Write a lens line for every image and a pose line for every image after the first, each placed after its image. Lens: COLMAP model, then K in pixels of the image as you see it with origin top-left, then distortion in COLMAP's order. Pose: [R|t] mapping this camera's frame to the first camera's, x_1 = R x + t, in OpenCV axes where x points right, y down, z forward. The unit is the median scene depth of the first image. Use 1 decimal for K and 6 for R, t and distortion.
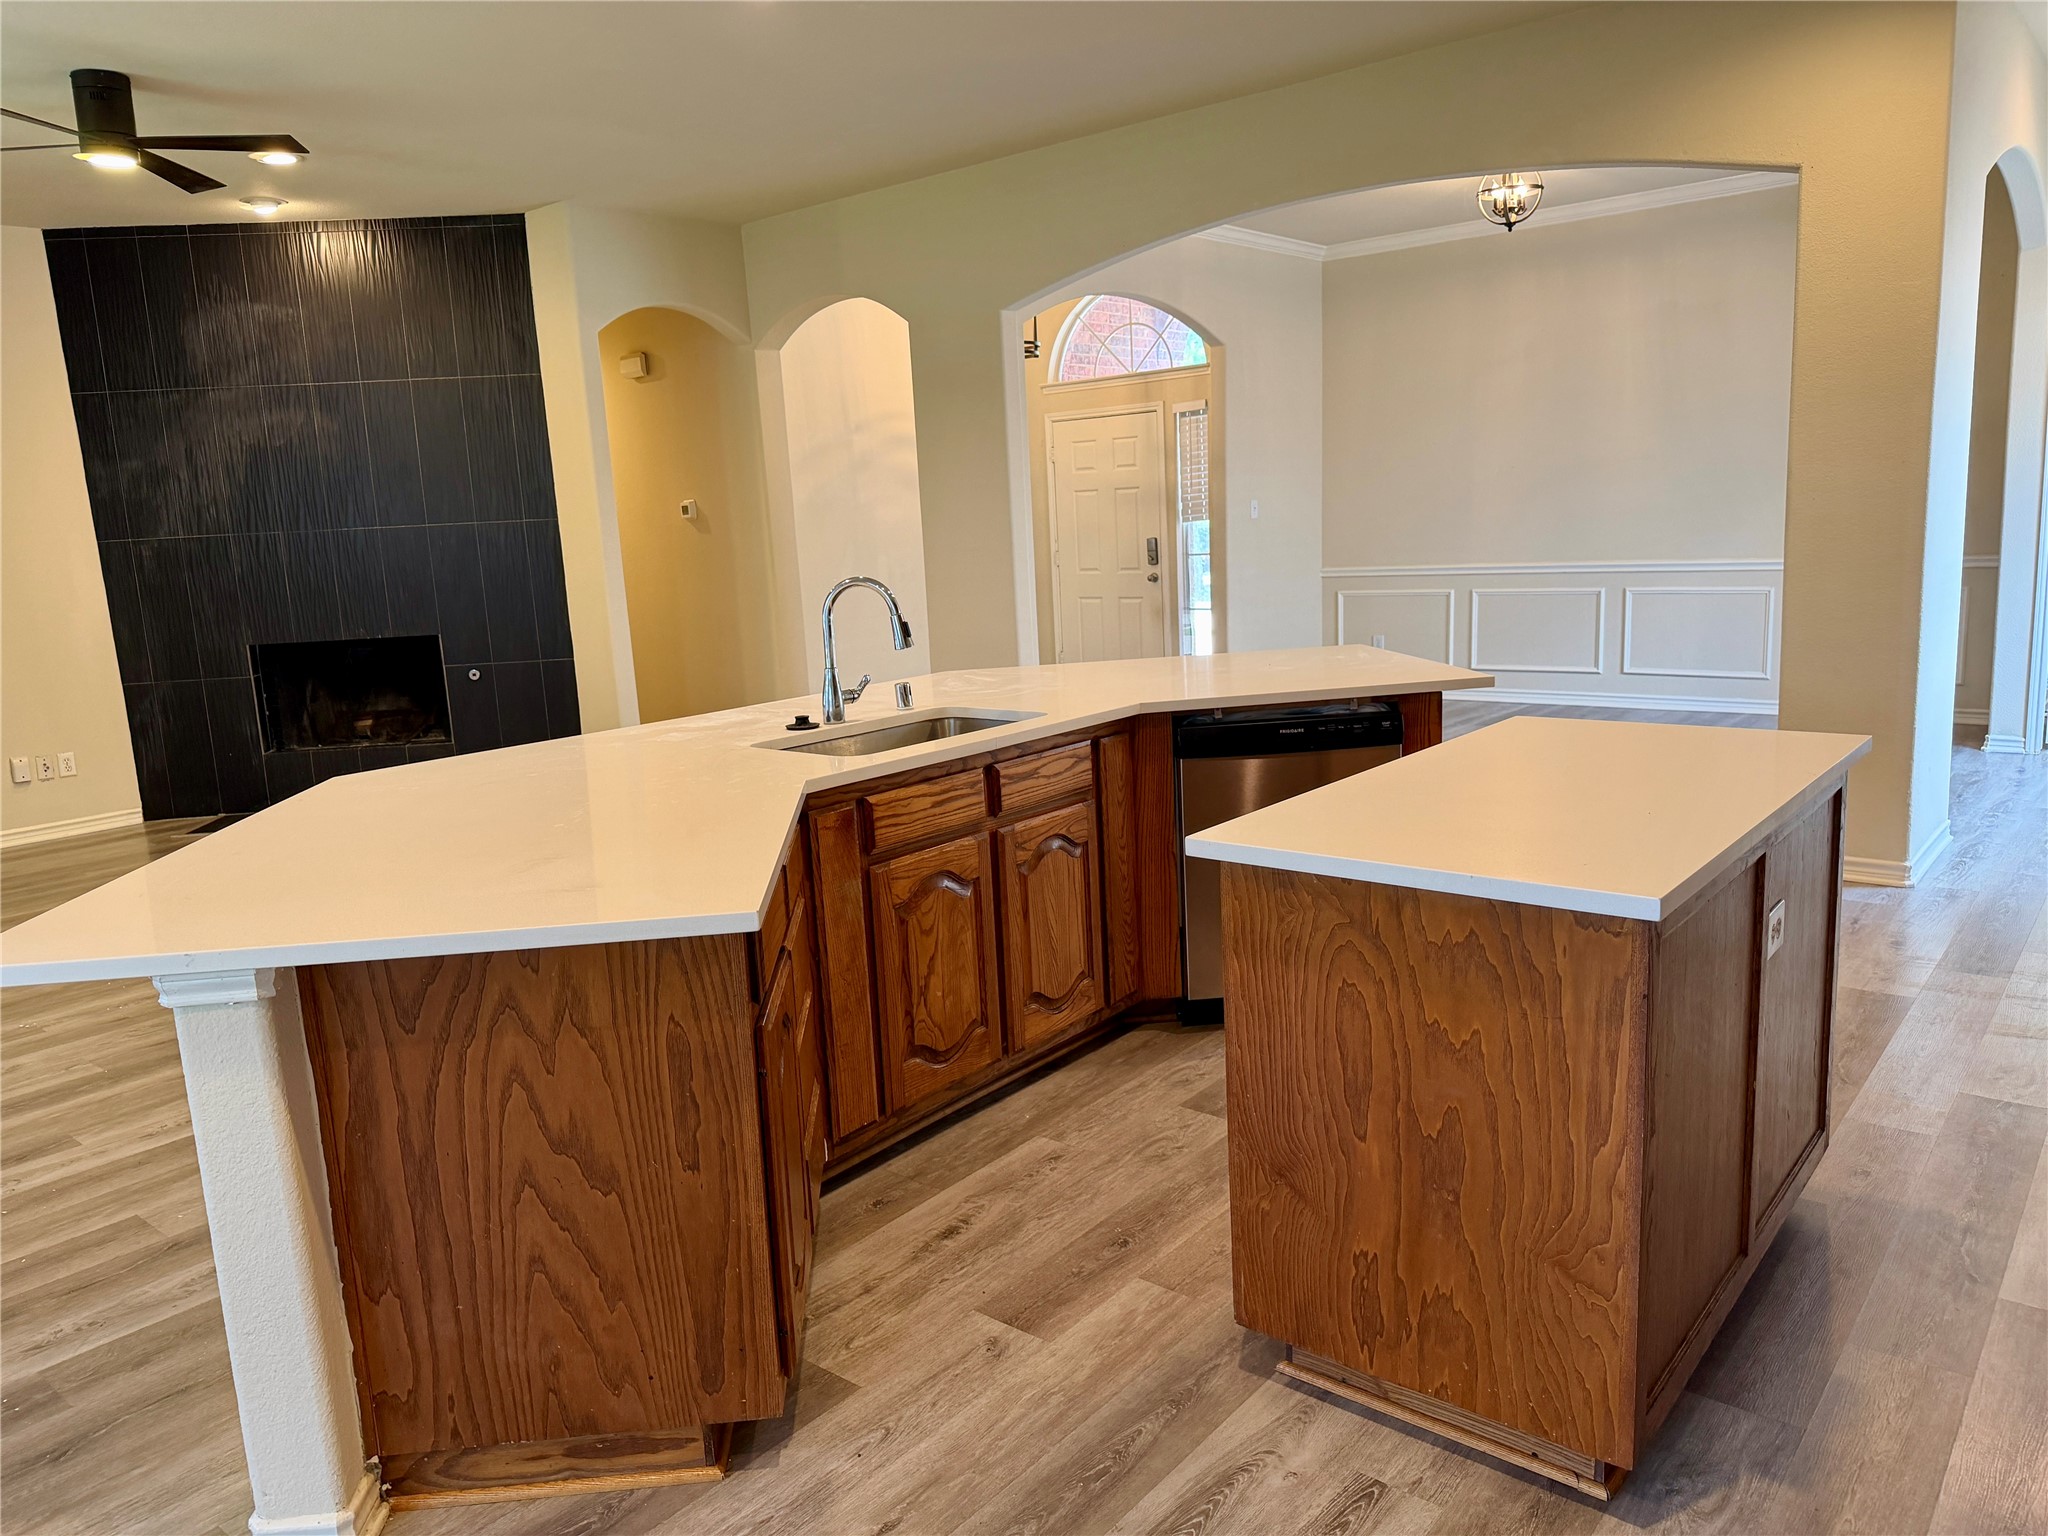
lens RADIAL K [[1425.5, 0, 1023.4], [0, 1425.5, 760.5], [0, 0, 1]] dist [0.112763, -0.145831]
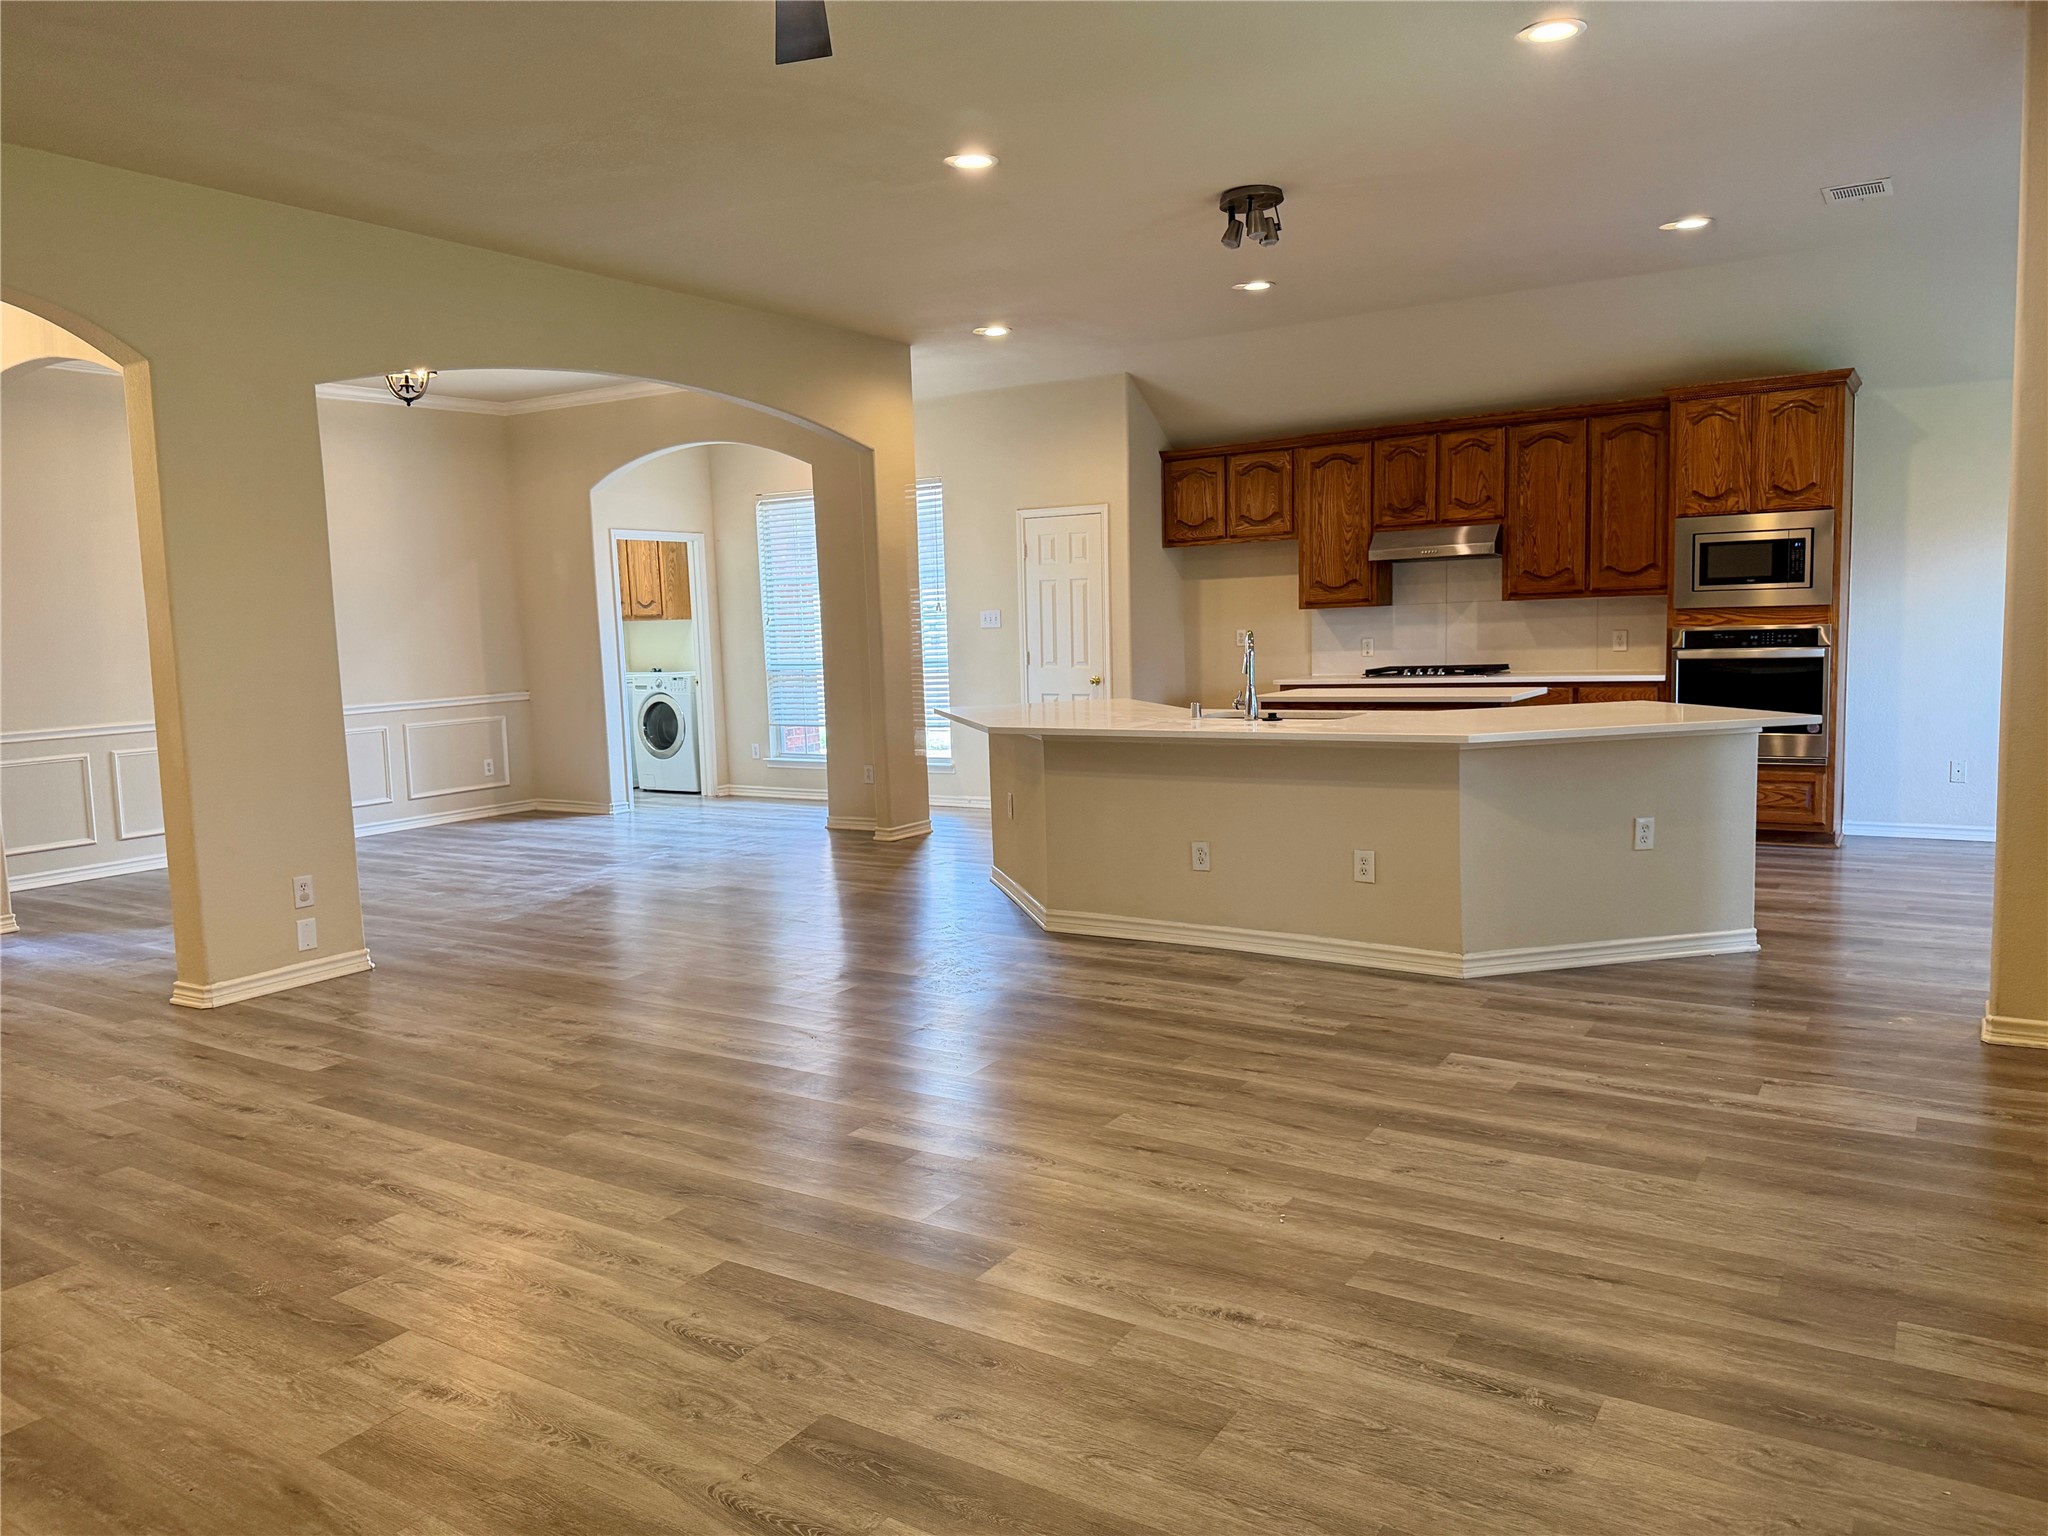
lens RADIAL K [[1428.1, 0, 1024.0], [0, 1428.1, 768.0], [0, 0, 1]] dist [0.127409, -0.224621]
pose [[-0.117417, -0.049598, 0.991843, -1.903809], [0.209436, 0.975052, 0.073552, -0.163480], [-0.970747, 0.216364, -0.104100, 1.587764]]
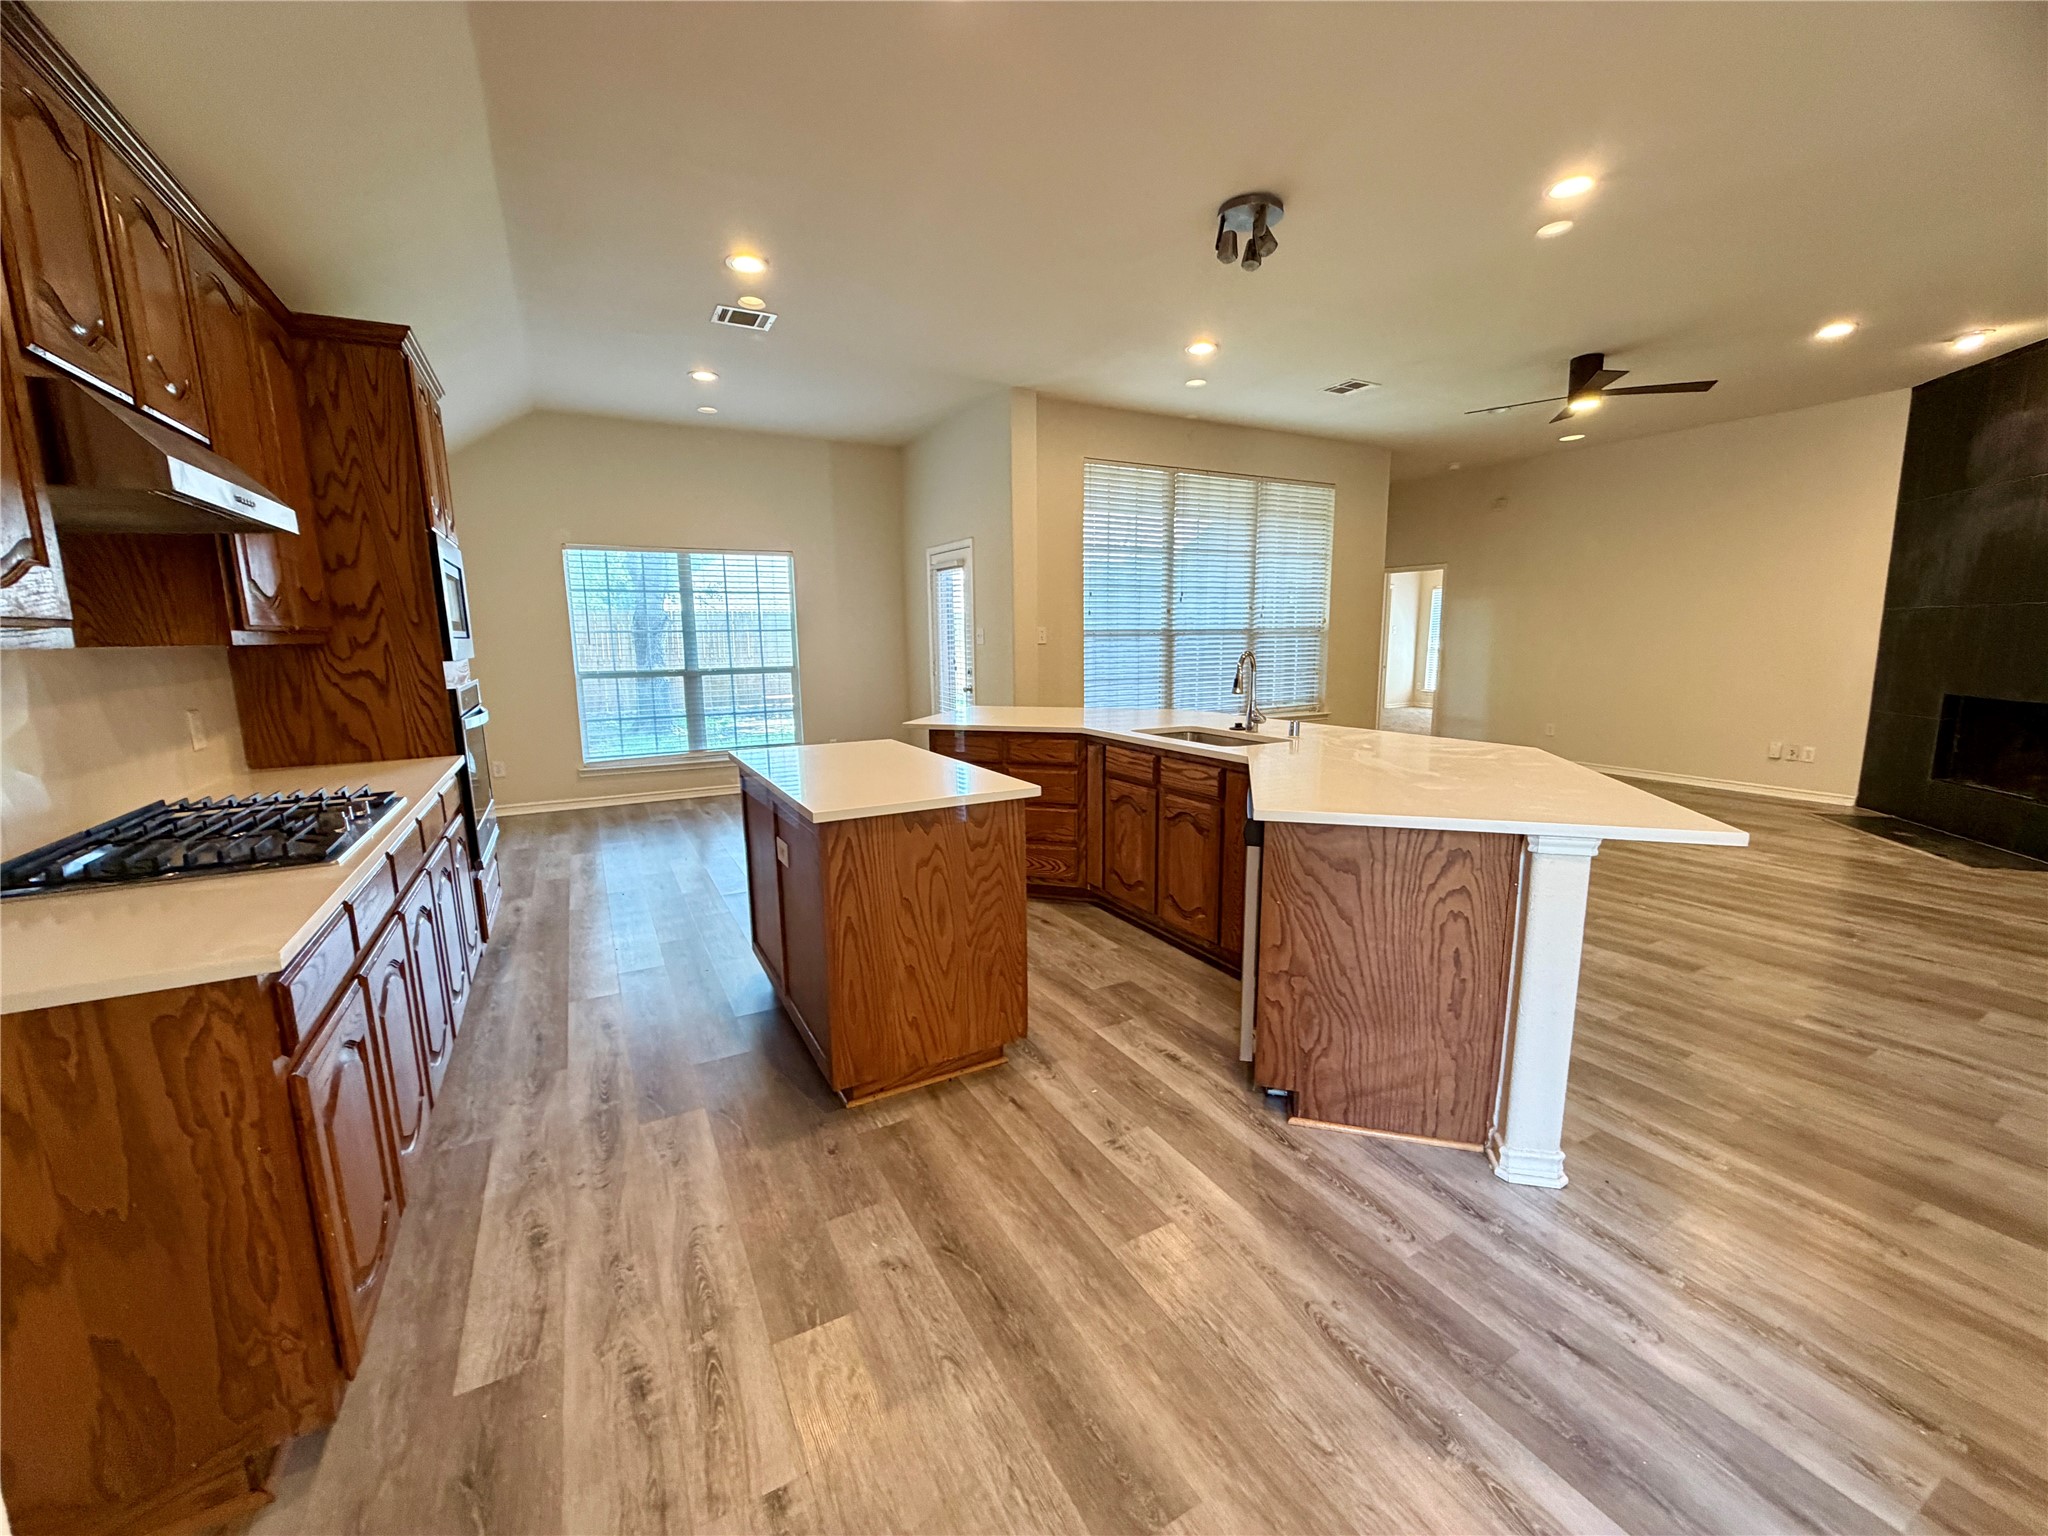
lens RADIAL K [[817.8, 0, 1017.4], [0, 817.8, 768.8], [0, 0, 1]] dist [0.000122, 0.000408]
pose [[-0.372881, 0.203894, -0.905200, 1.013534], [-0.130690, 0.954292, 0.268788, -0.243739], [0.918629, 0.218527, -0.329190, 1.192779]]
